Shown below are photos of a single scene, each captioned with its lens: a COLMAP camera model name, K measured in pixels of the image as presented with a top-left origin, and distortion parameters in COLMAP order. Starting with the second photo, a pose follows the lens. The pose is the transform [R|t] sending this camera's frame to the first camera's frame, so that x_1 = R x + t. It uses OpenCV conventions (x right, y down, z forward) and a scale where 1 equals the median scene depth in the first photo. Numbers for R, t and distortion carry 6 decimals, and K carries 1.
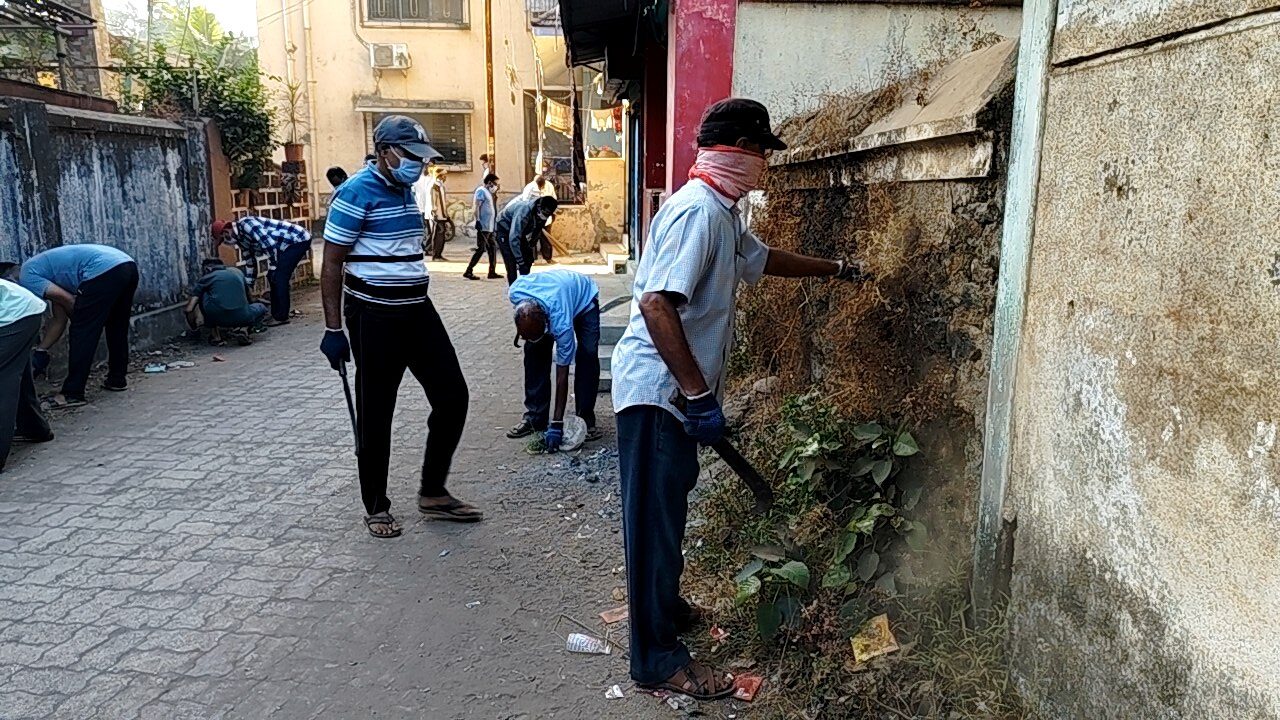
lens RADIAL K [[877.8, 0, 640.0], [0, 877.8, 360.0], [0, 0, 1]] dist [-0.006502, 0.000056]
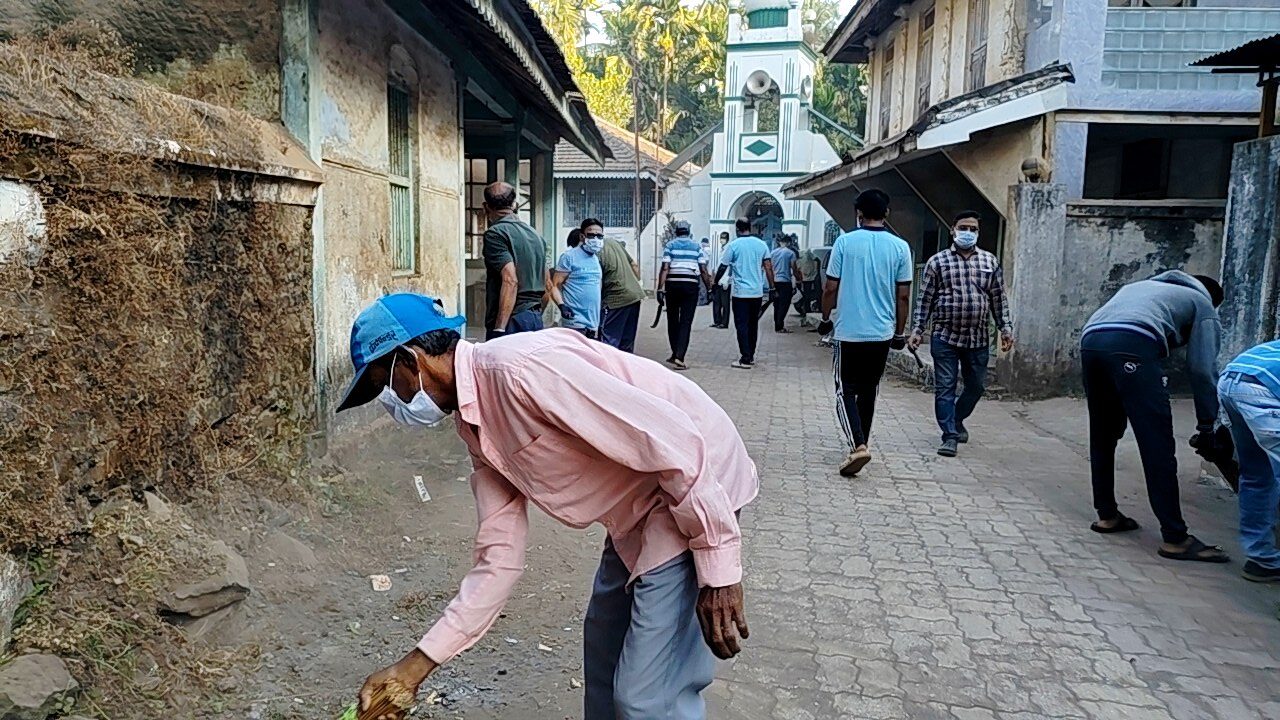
lens RADIAL K [[877.8, 0, 640.0], [0, 877.8, 360.0], [0, 0, 1]] dist [-0.006502, 0.000056]
pose [[-0.998532, -0.038523, 0.038073, -0.403682], [-0.024213, 0.946278, 0.322446, -0.518836], [-0.048450, 0.321051, -0.945822, 2.857570]]
